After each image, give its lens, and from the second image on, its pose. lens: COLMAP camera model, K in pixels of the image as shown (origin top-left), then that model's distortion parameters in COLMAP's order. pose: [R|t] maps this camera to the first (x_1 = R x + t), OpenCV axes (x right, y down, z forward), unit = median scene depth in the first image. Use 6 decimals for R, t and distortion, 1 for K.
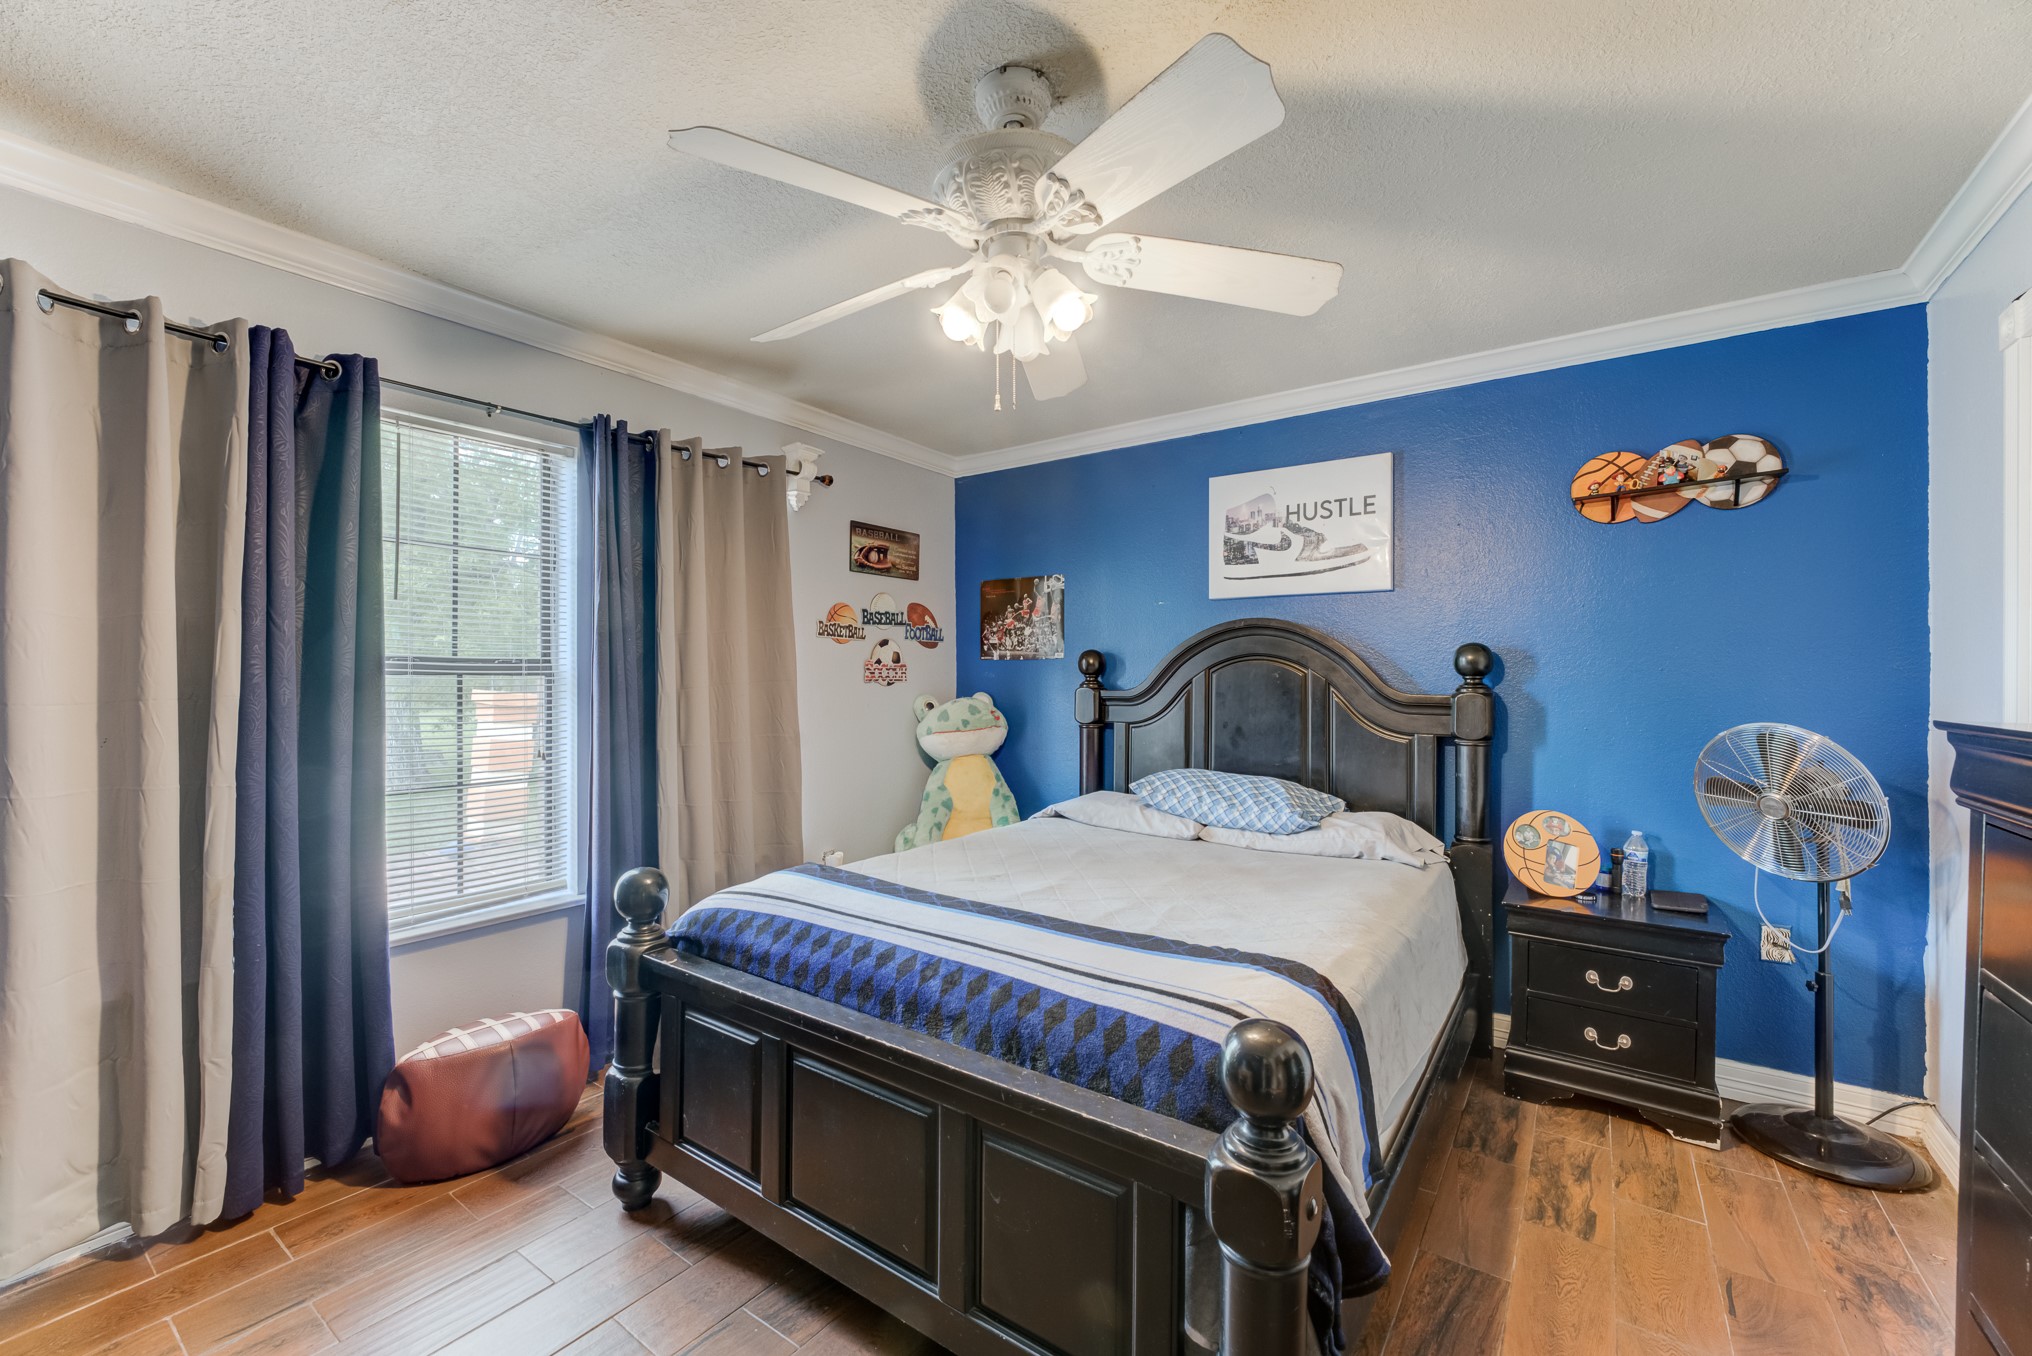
lens RADIAL K [[811.3, 0, 1006.9], [0, 811.3, 679.0], [0, 0, 1]] dist [-0.011294, -0.000077]
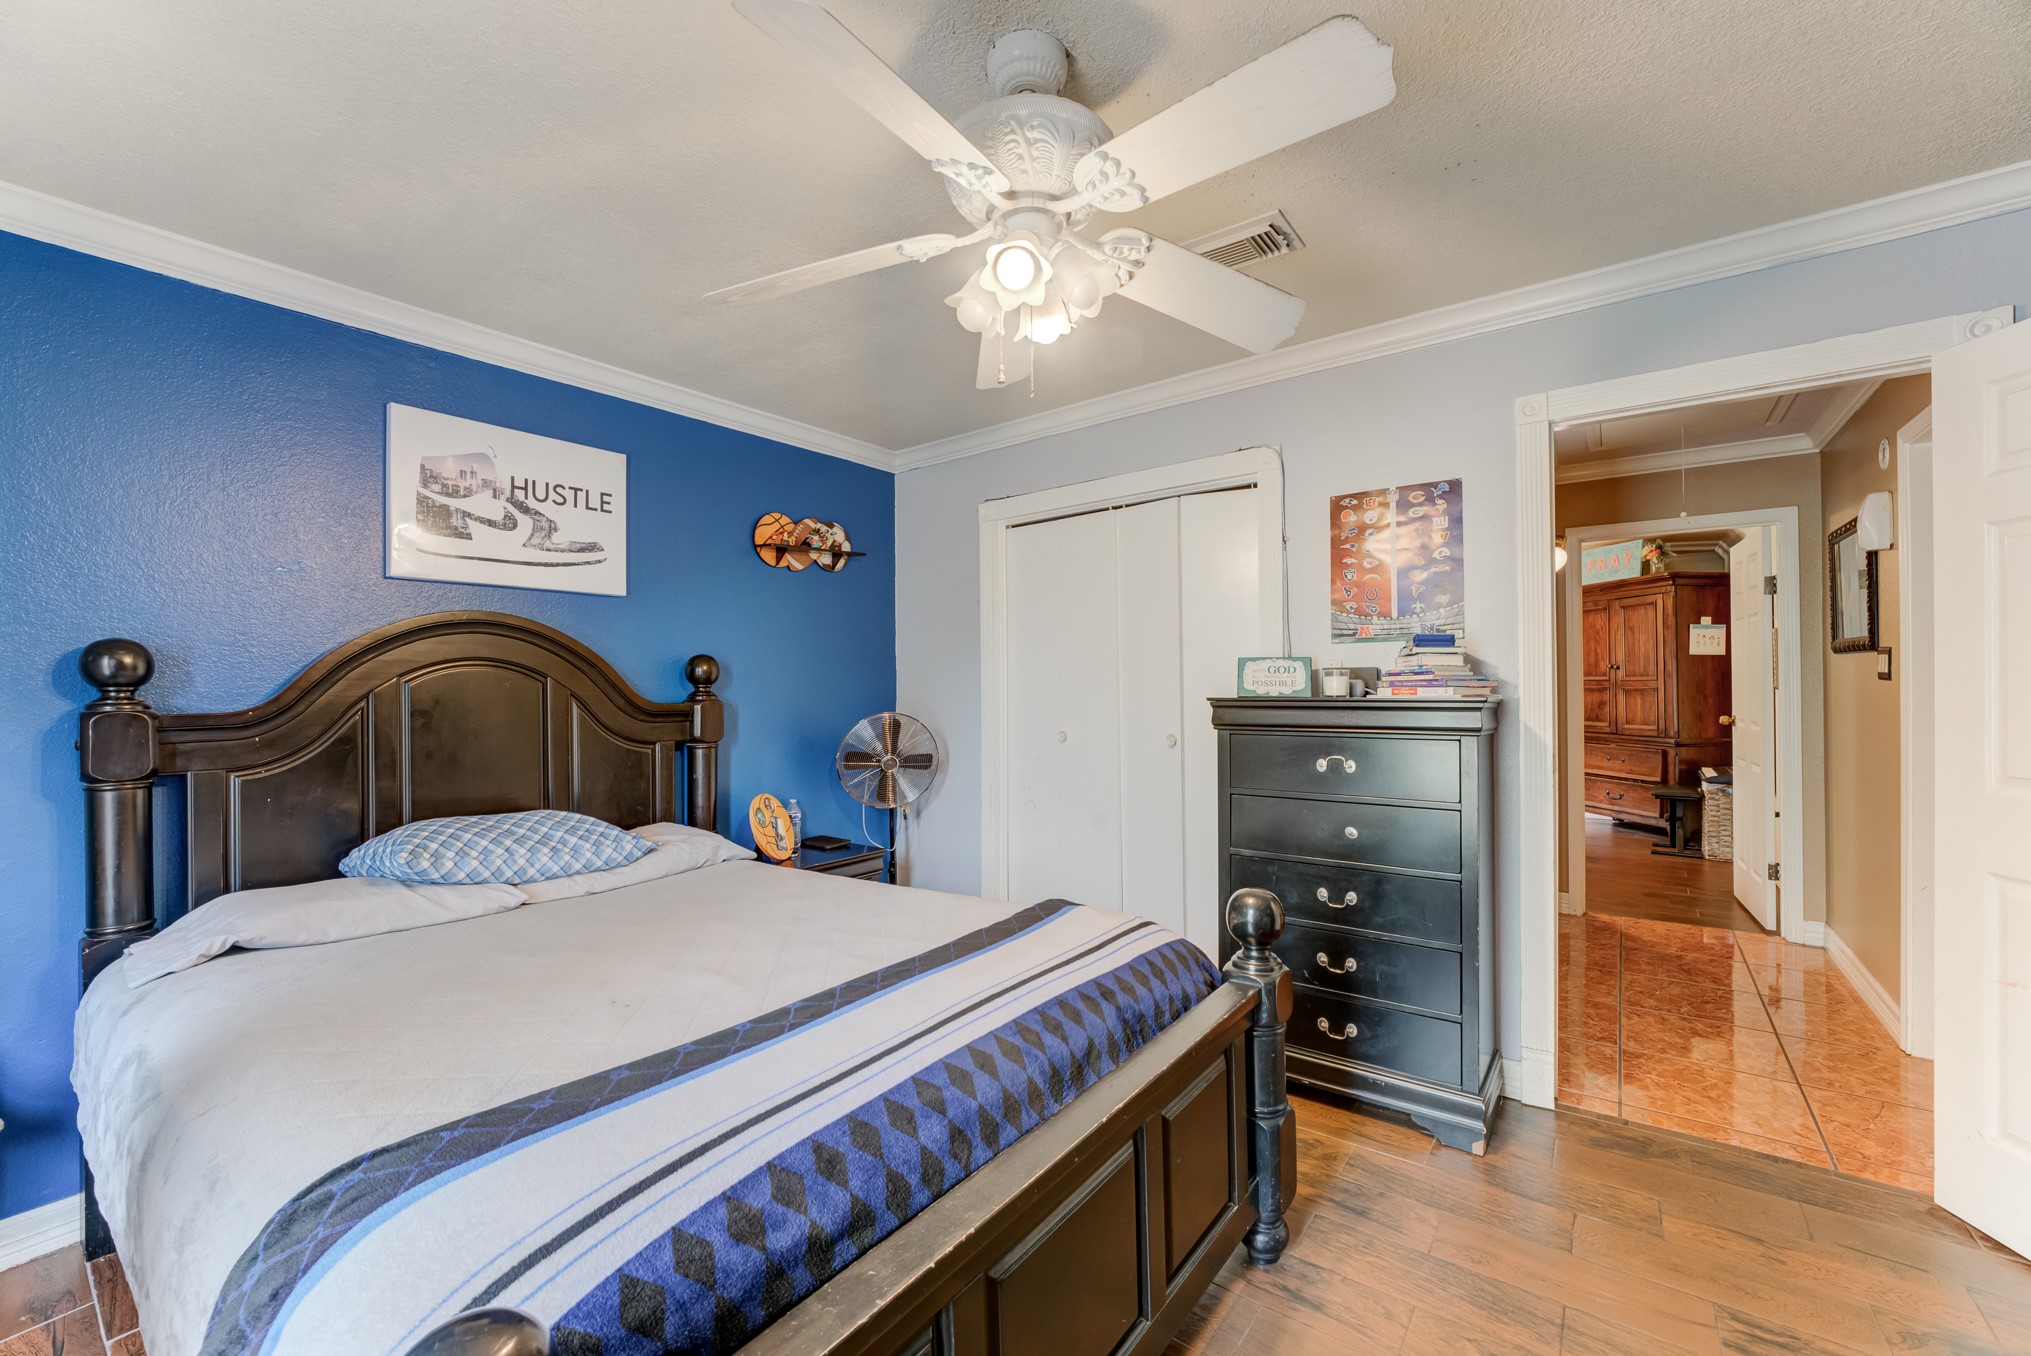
lens RADIAL K [[810.9, 0, 1006.4], [0, 810.9, 679.0], [0, 0, 1]] dist [-0.011294, -0.000077]
pose [[0.028334, 0.003989, 0.999591, -0.494648], [0.011474, 0.999925, -0.004315, -0.001587], [-0.999533, 0.011591, 0.028286, 0.530258]]
